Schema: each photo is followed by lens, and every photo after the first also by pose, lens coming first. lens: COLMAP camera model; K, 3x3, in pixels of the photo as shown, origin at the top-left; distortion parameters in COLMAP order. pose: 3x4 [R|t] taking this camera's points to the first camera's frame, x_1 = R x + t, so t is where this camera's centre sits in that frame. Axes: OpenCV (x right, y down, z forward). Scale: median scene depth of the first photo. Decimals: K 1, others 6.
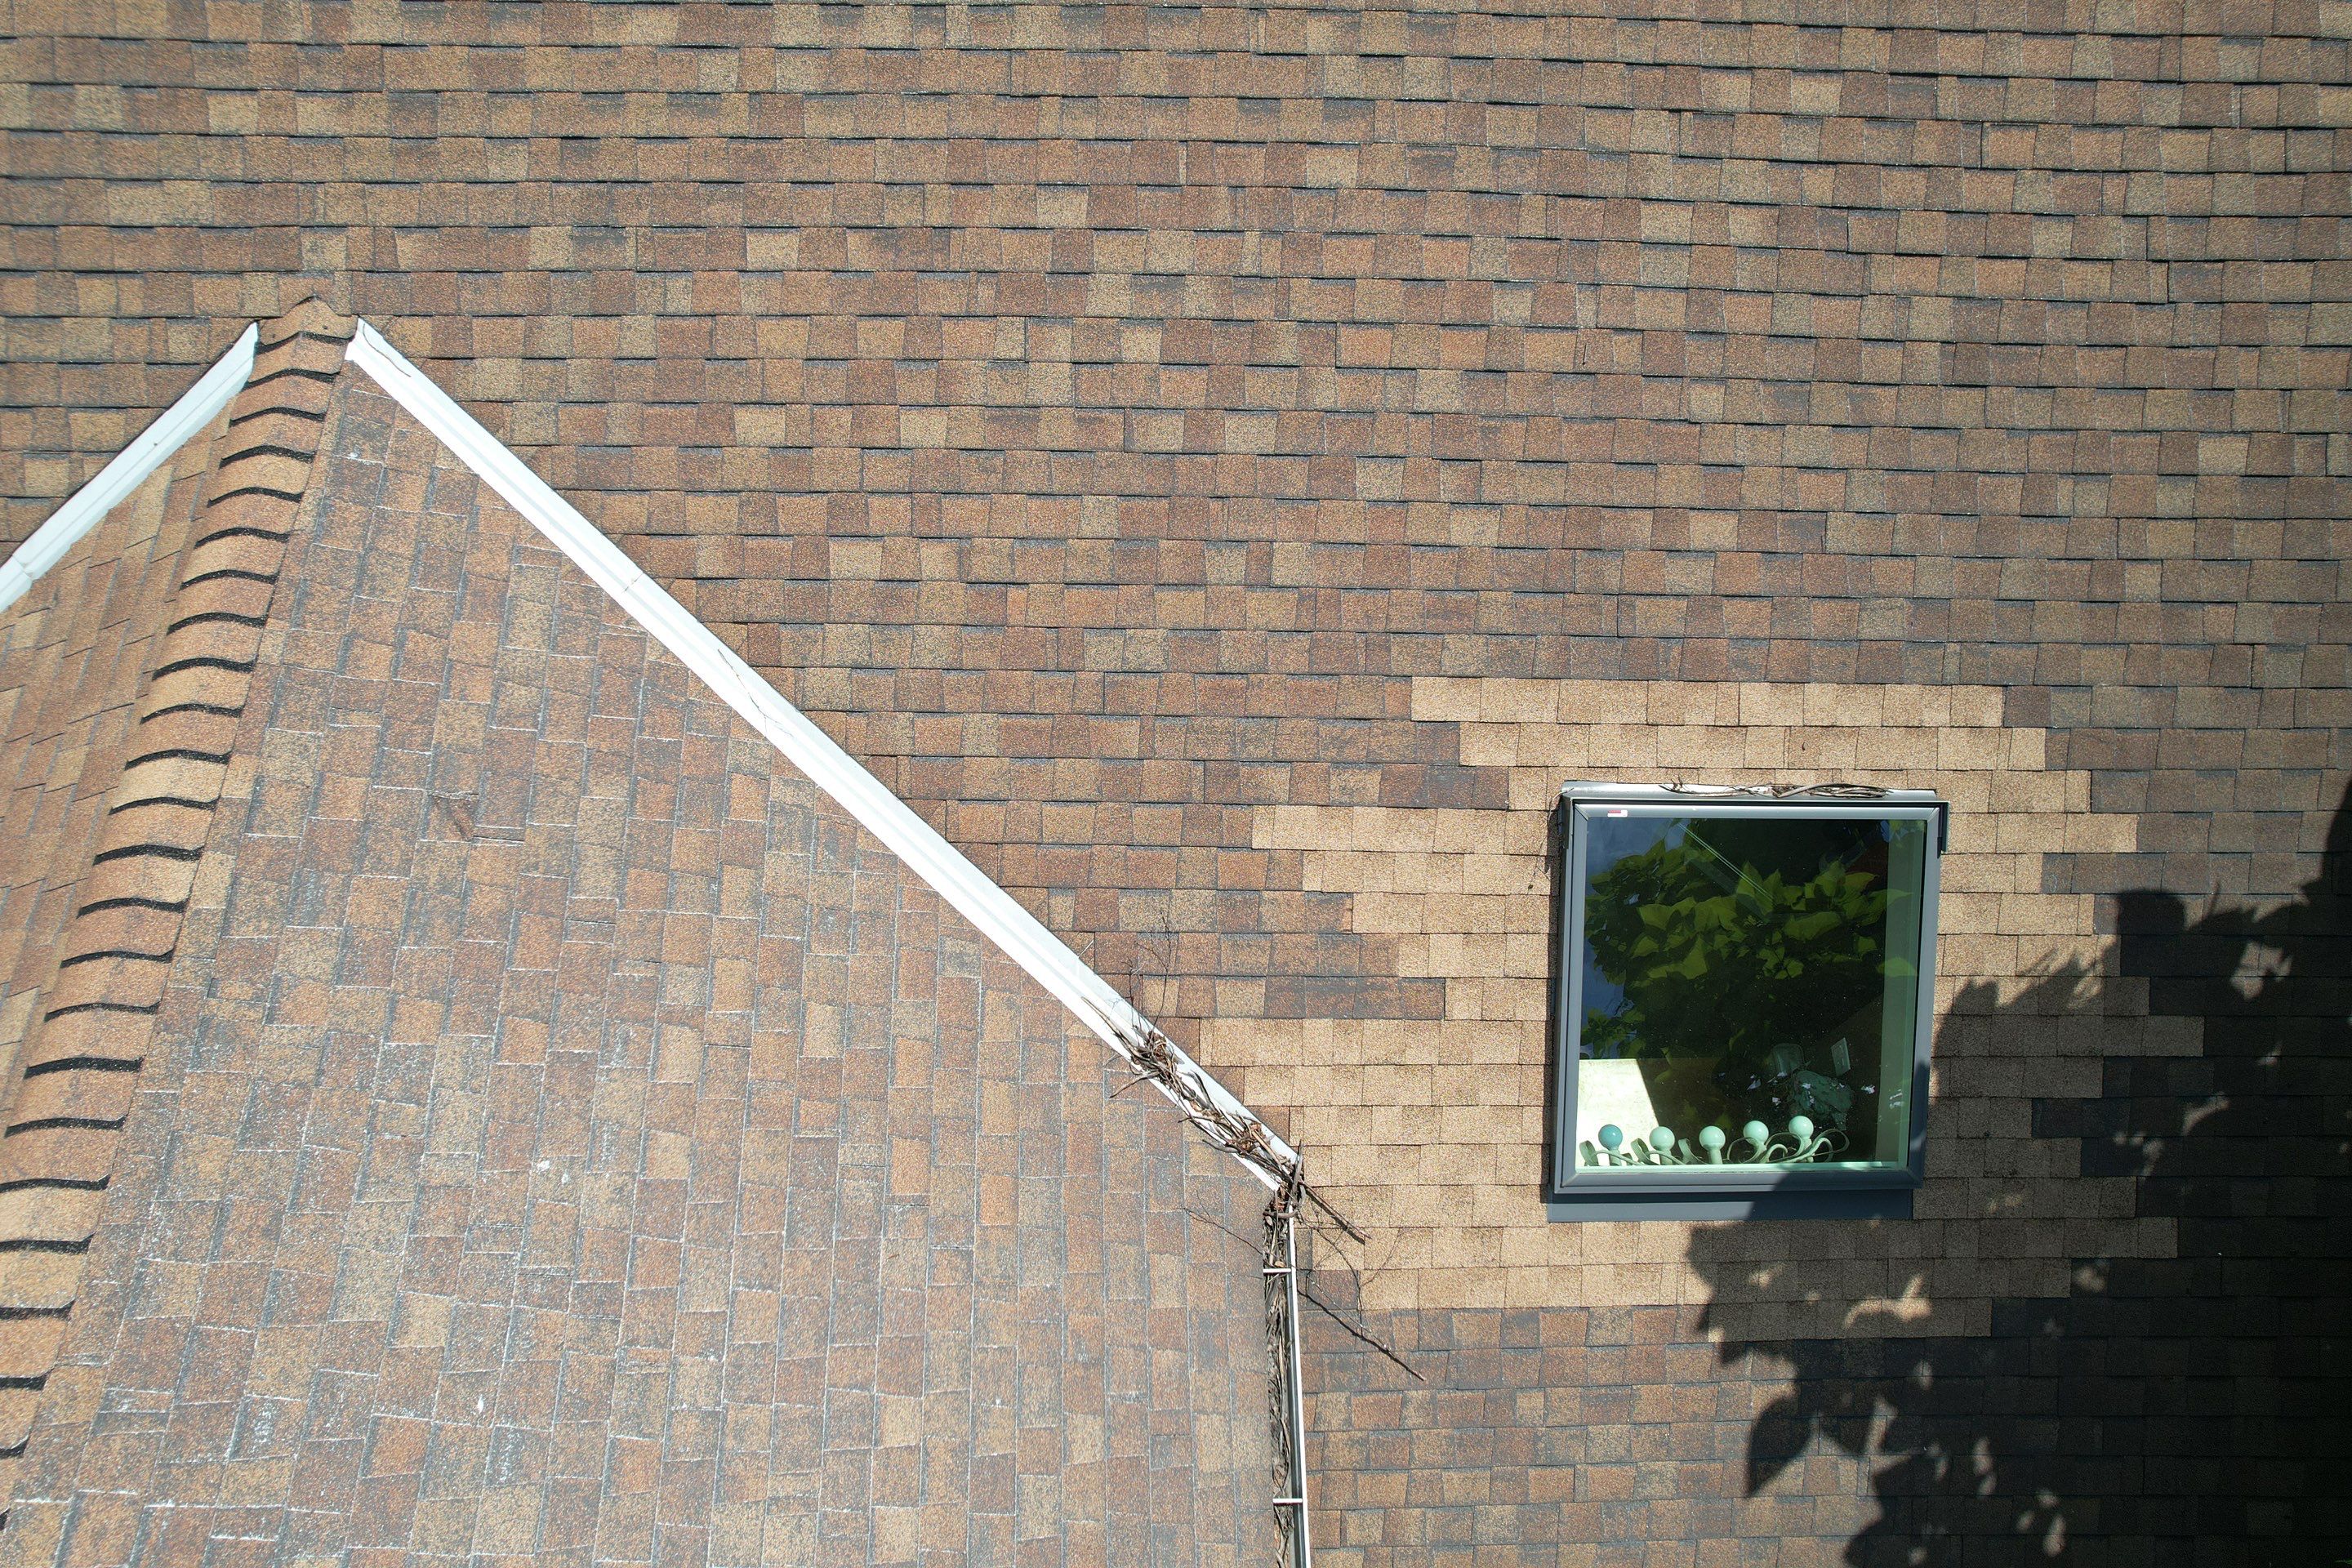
lens RADIAL K [[1501.9, 0, 1171.3], [0, 1501.9, 783.4], [0, 0, 1]] dist [-0.078059, 0.064917]
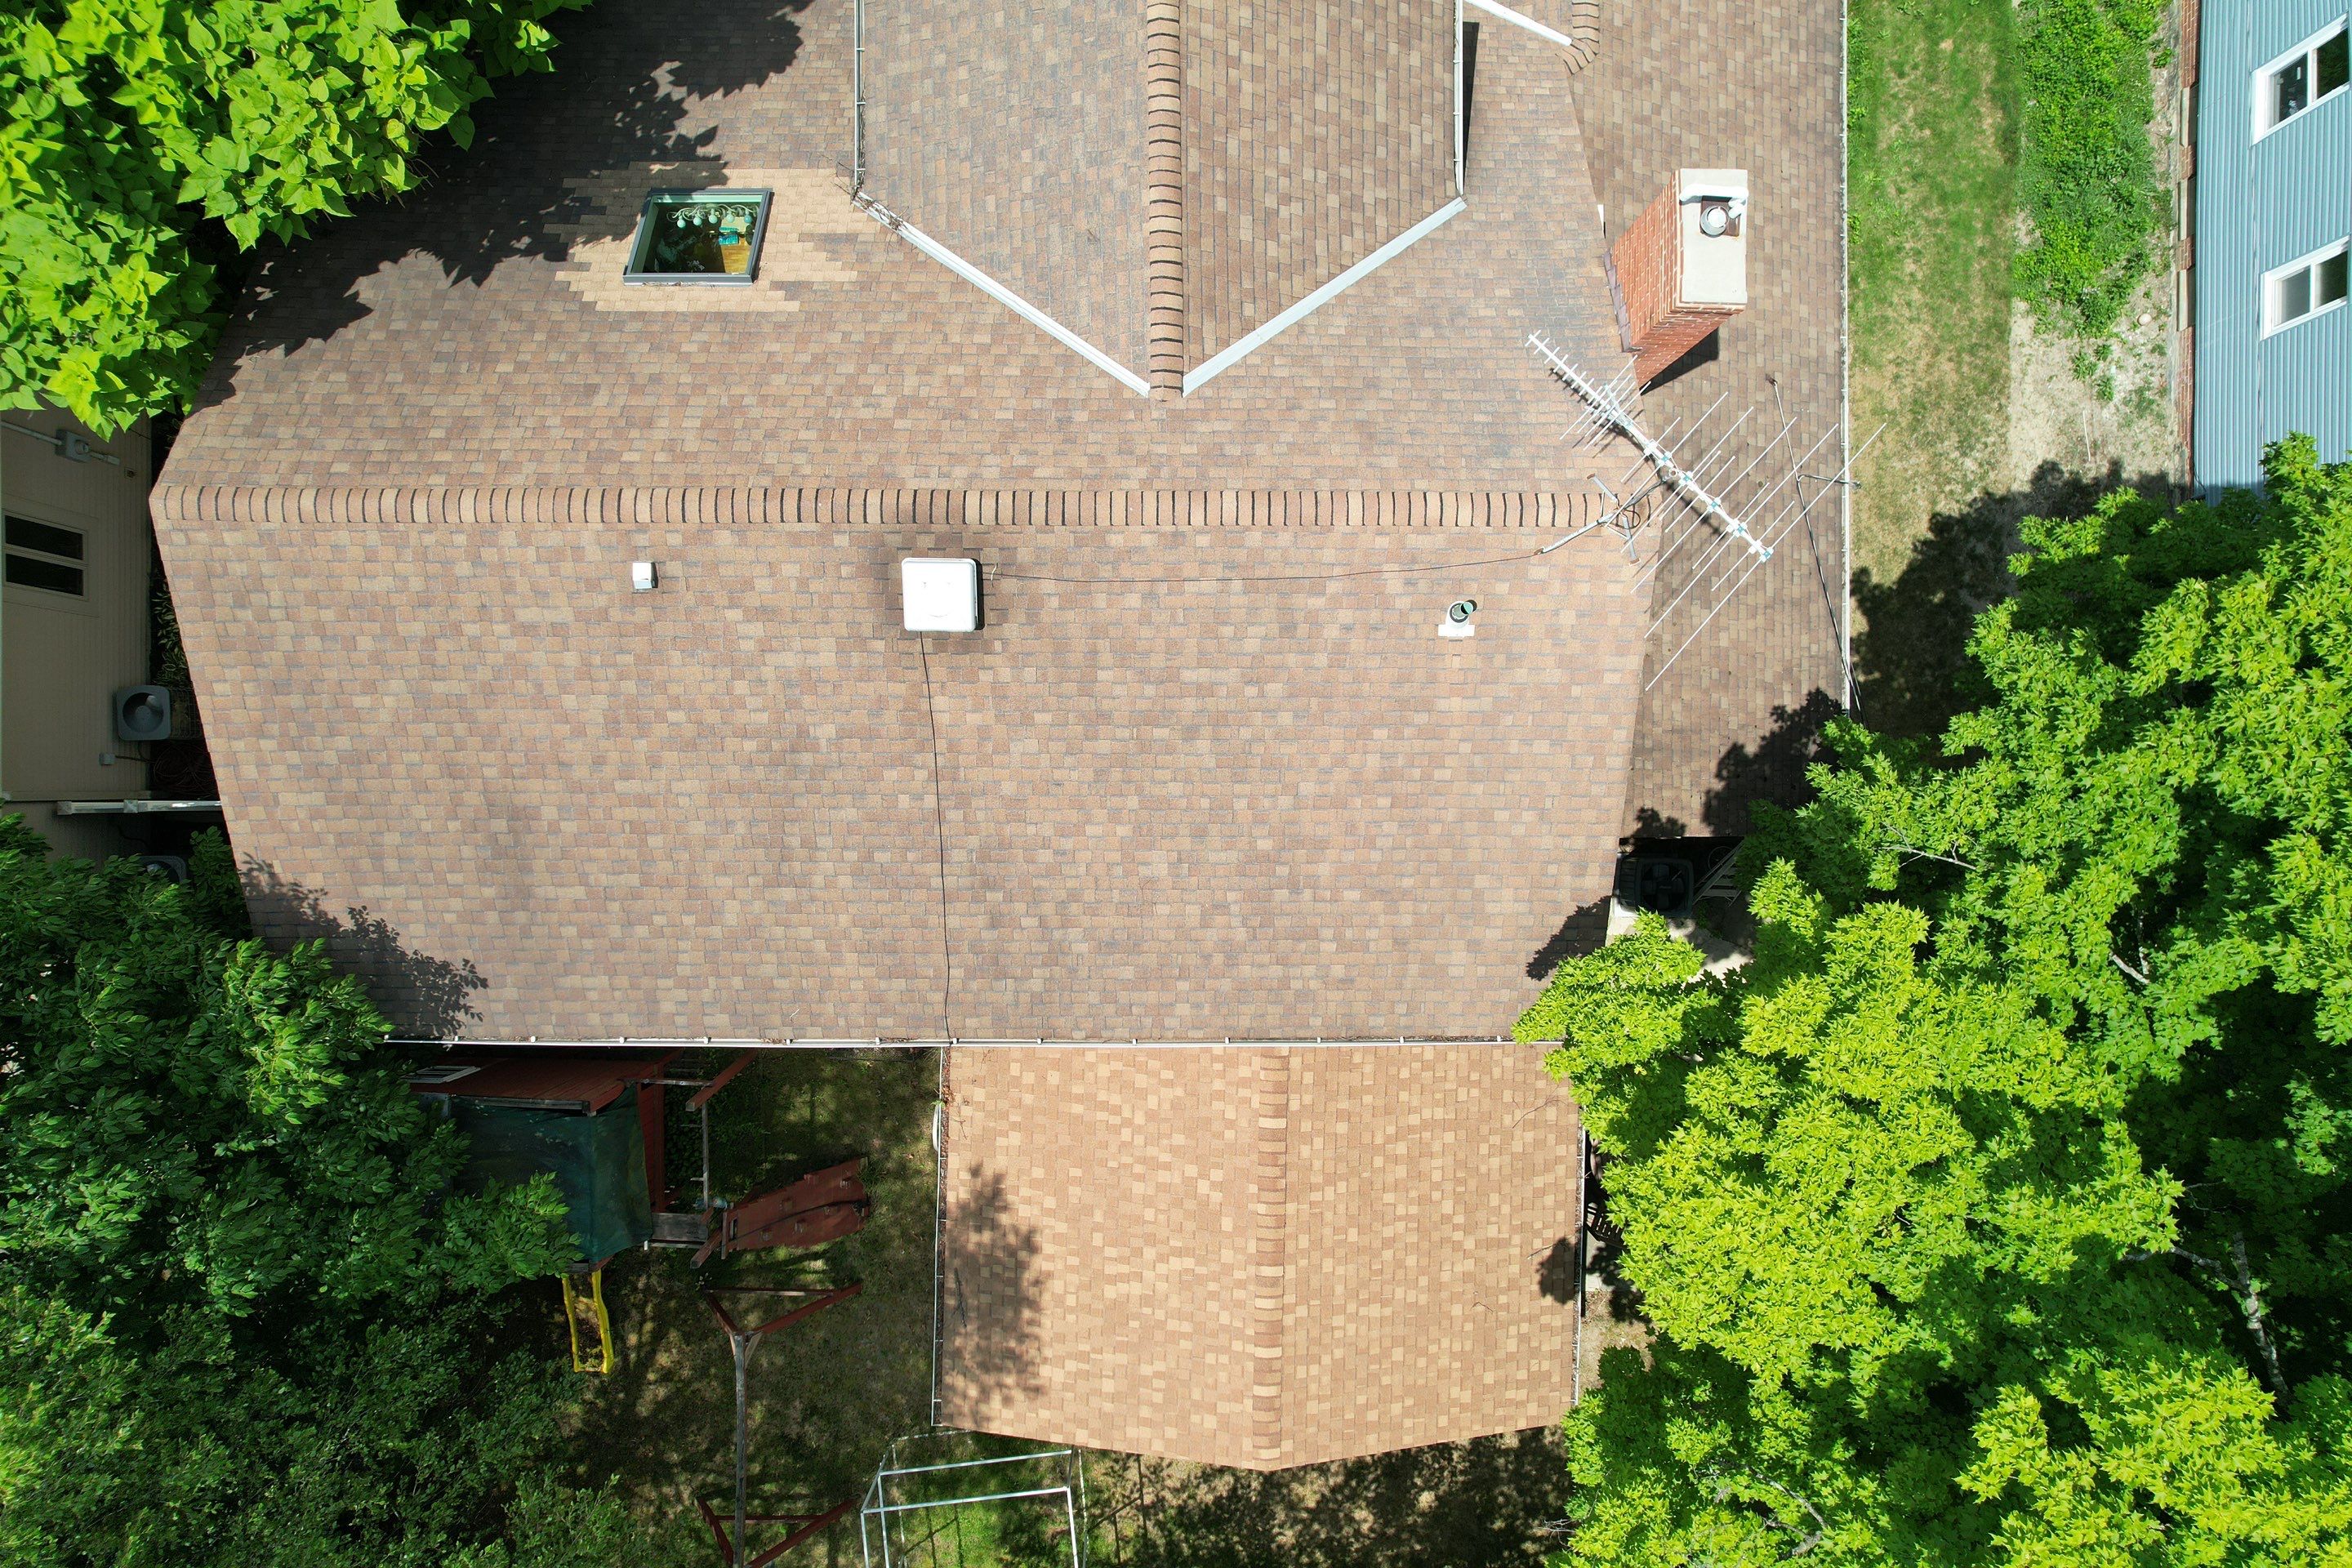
lens RADIAL K [[1501.9, 0, 1168.7], [0, 1501.9, 793.9], [0, 0, 1]] dist [-0.078059, 0.064917]
pose [[-0.998964, -0.011312, -0.044083, -0.467410], [-0.009111, -0.899298, 0.437242, -2.293686], [-0.044590, 0.437191, 0.898263, -1.304871]]
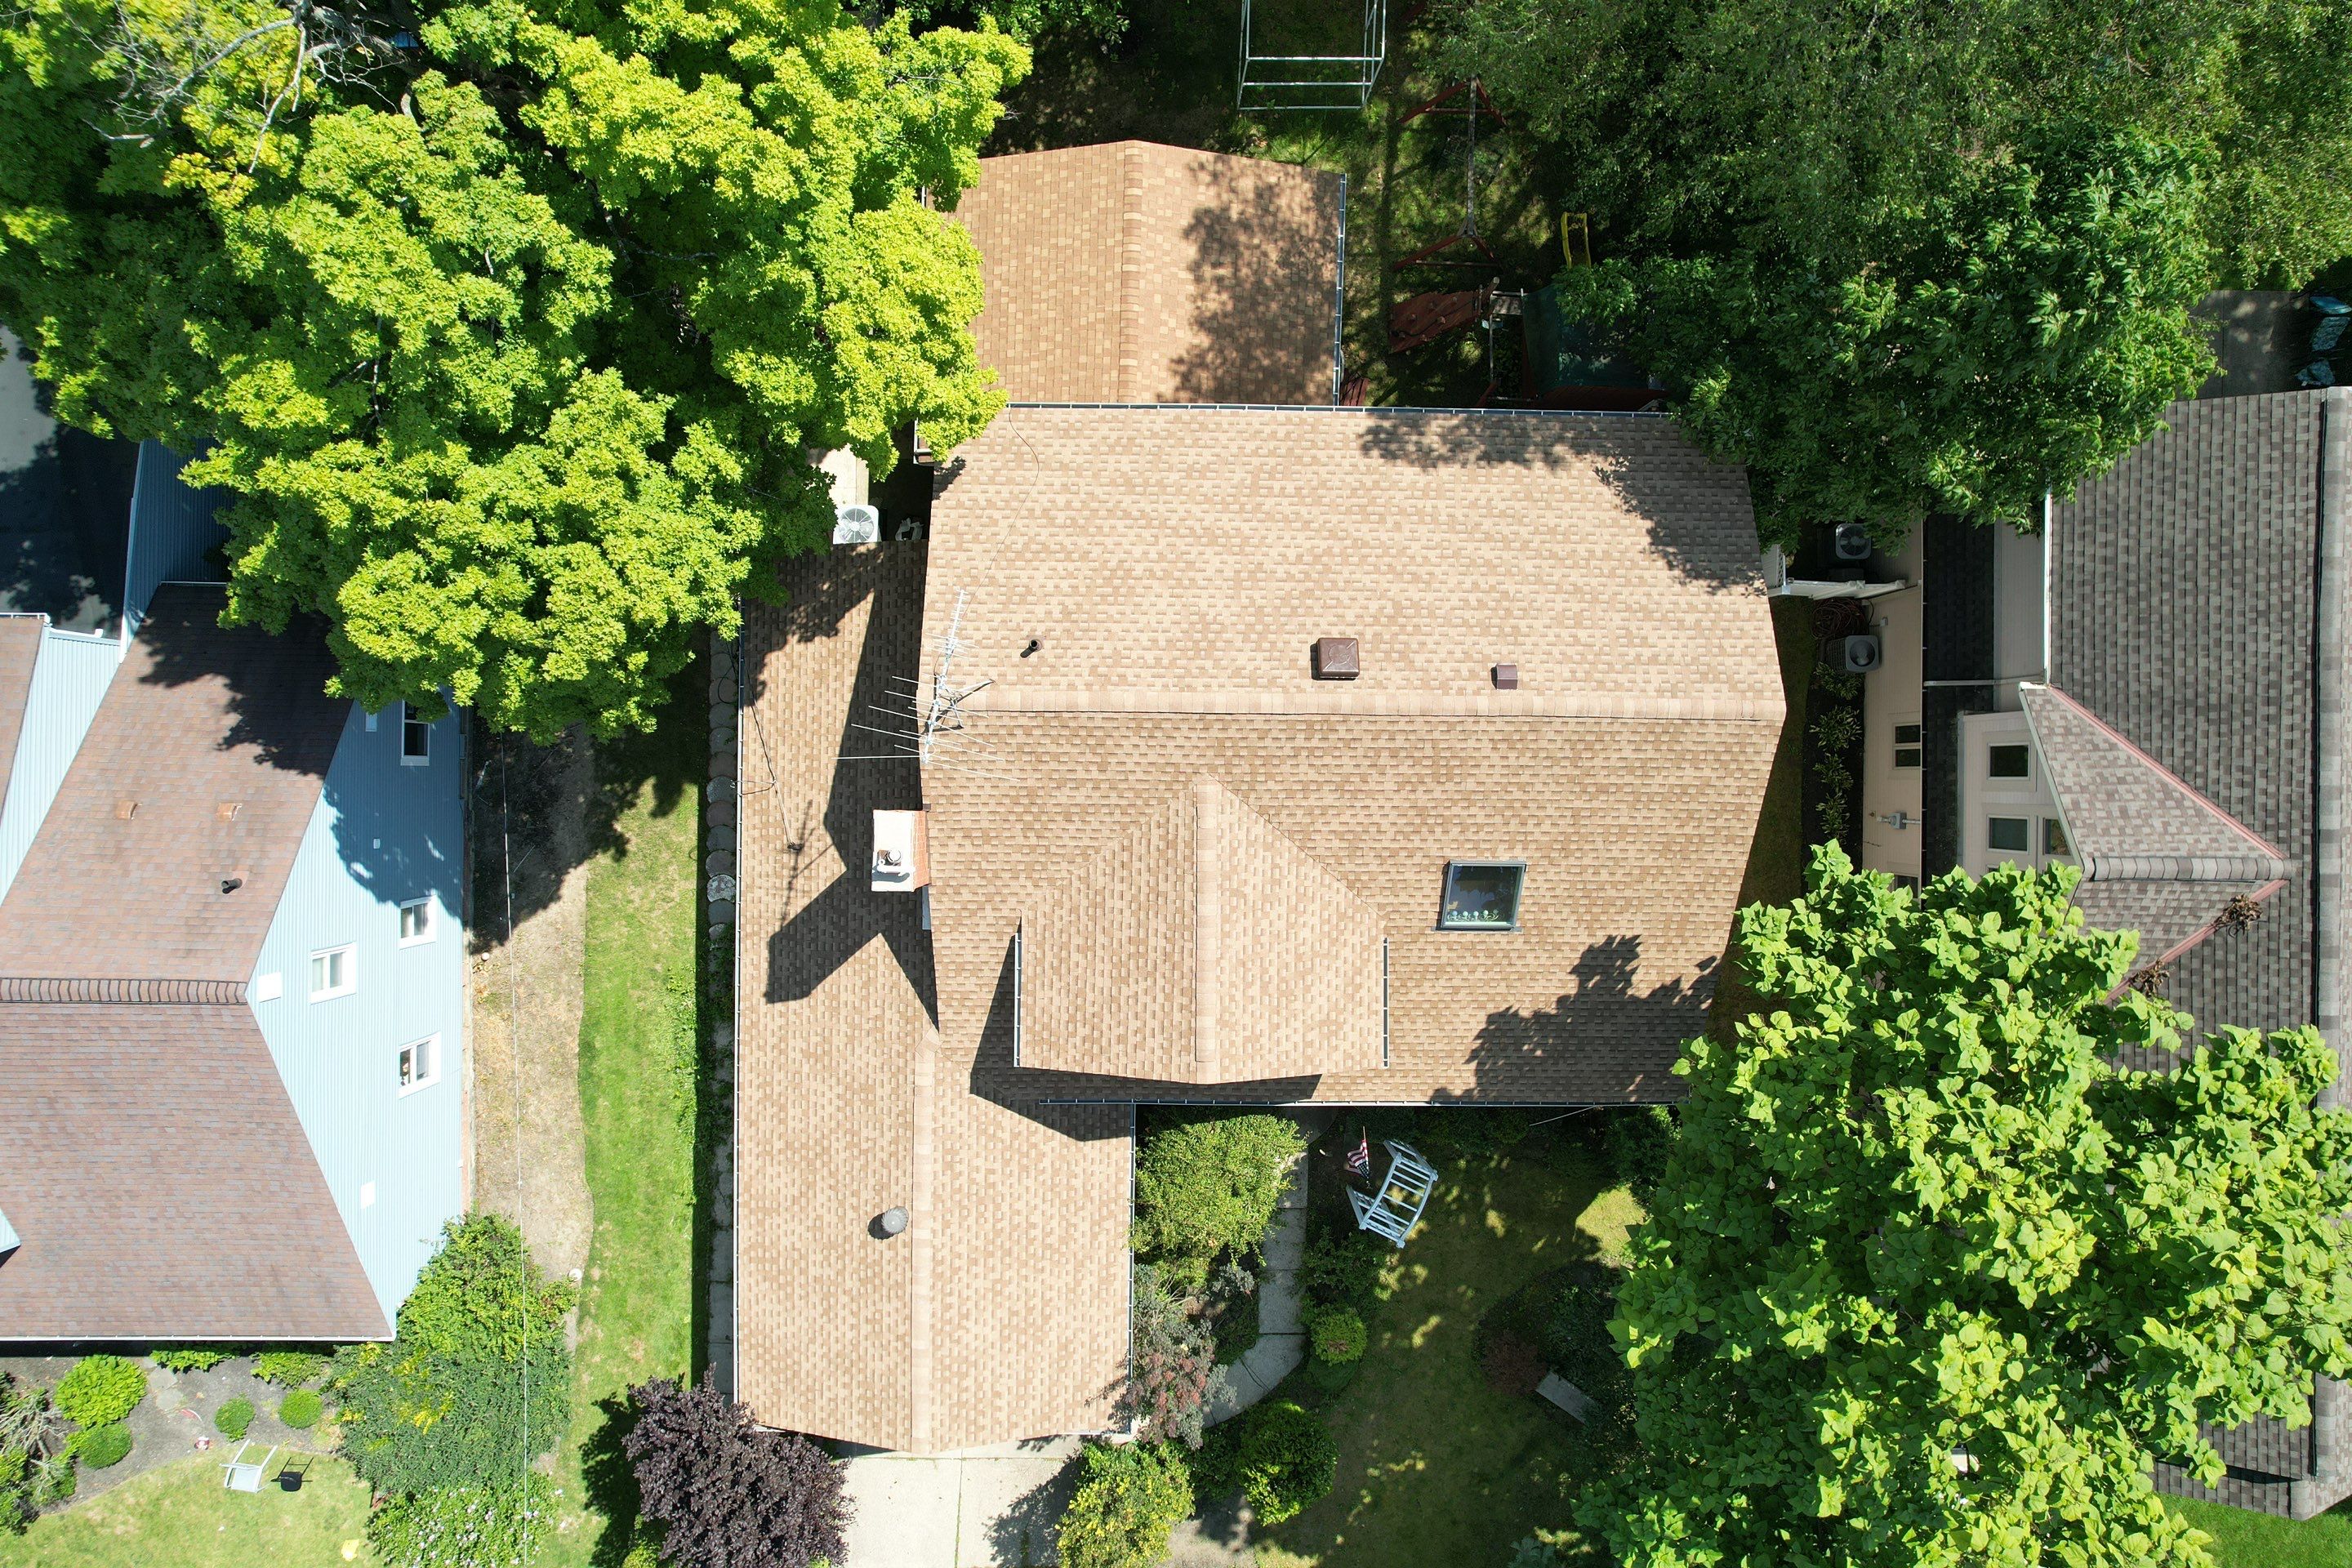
lens RADIAL K [[1501.9, 0, 1170.0], [0, 1501.9, 795.9], [0, 0, 1]] dist [-0.078059, 0.064917]
pose [[0.999847, 0.017377, -0.001897, -0.691495], [-0.014768, 0.897787, 0.440182, -2.451377], [0.009352, -0.440086, 0.897907, -3.524002]]
